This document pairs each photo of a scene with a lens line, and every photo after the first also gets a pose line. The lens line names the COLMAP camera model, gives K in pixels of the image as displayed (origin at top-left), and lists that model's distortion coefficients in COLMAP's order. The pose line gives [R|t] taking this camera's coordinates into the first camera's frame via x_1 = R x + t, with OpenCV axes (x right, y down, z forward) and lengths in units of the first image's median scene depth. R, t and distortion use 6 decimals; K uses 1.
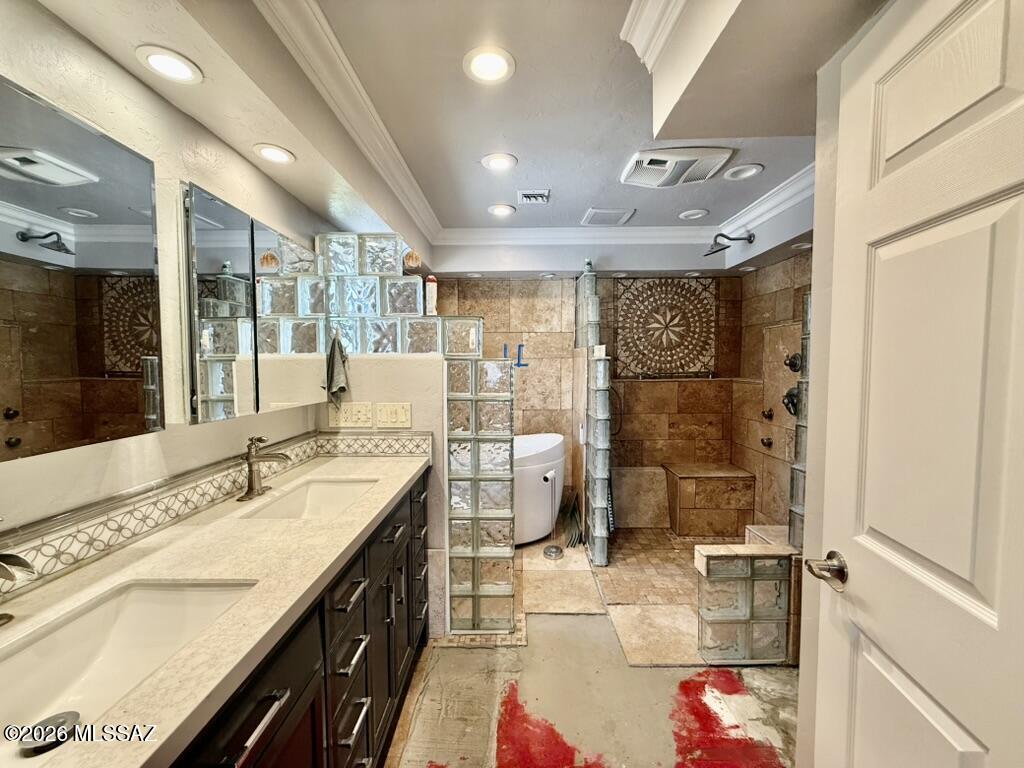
lens RADIAL K [[407.5, 0, 509.3], [0, 407.5, 384.7], [0, 0, 1]] dist [-0.000131, 0.000194]
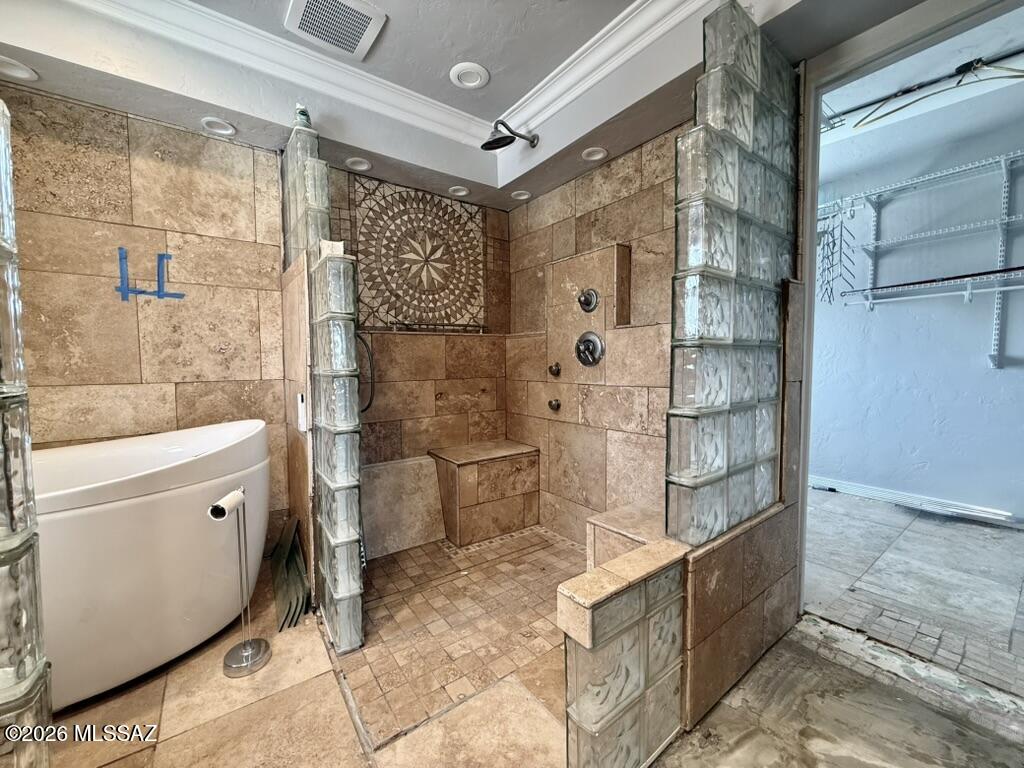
lens RADIAL K [[407.5, 0, 509.3], [0, 407.5, 384.7], [0, 0, 1]] dist [-0.000131, 0.000194]
pose [[0.799174, -0.035324, 0.600061, 0.063830], [0.035522, 0.999303, 0.011517, 0.076019], [-0.600049, 0.012112, 0.799871, 0.345745]]
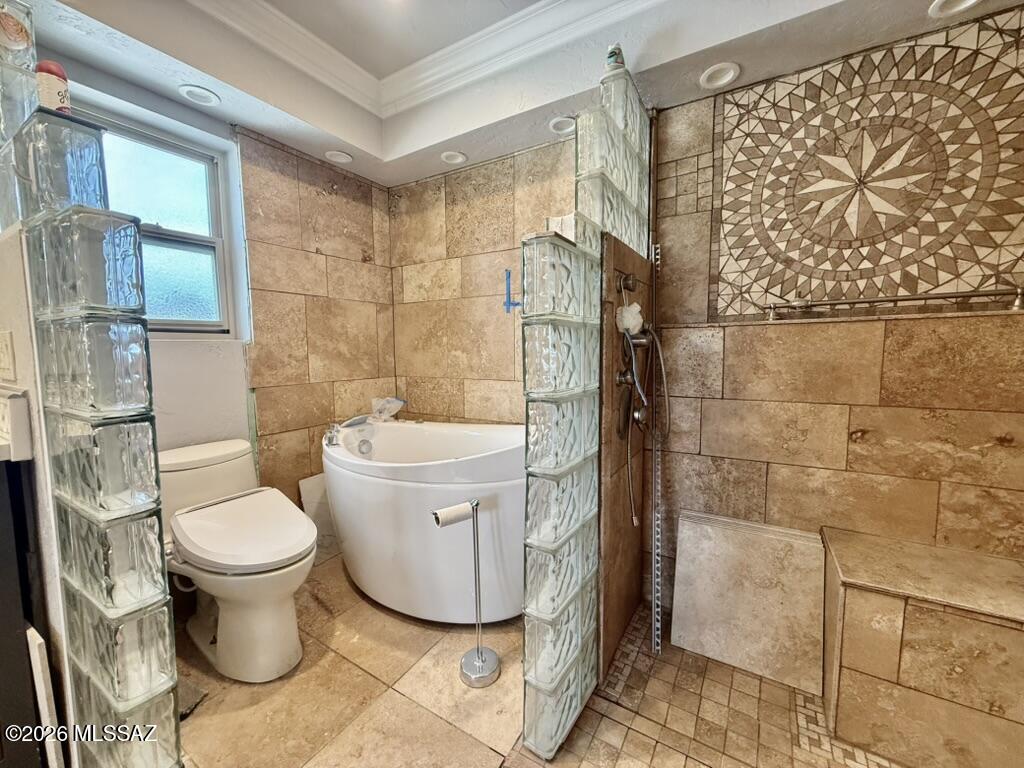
lens RADIAL K [[407.5, 0, 509.3], [0, 407.5, 384.7], [0, 0, 1]] dist [-0.000131, 0.000194]
pose [[0.862471, 0.043100, -0.504268, 0.307187], [-0.023598, 0.998708, 0.044999, 0.041907], [0.505556, -0.026911, 0.862374, 0.499878]]
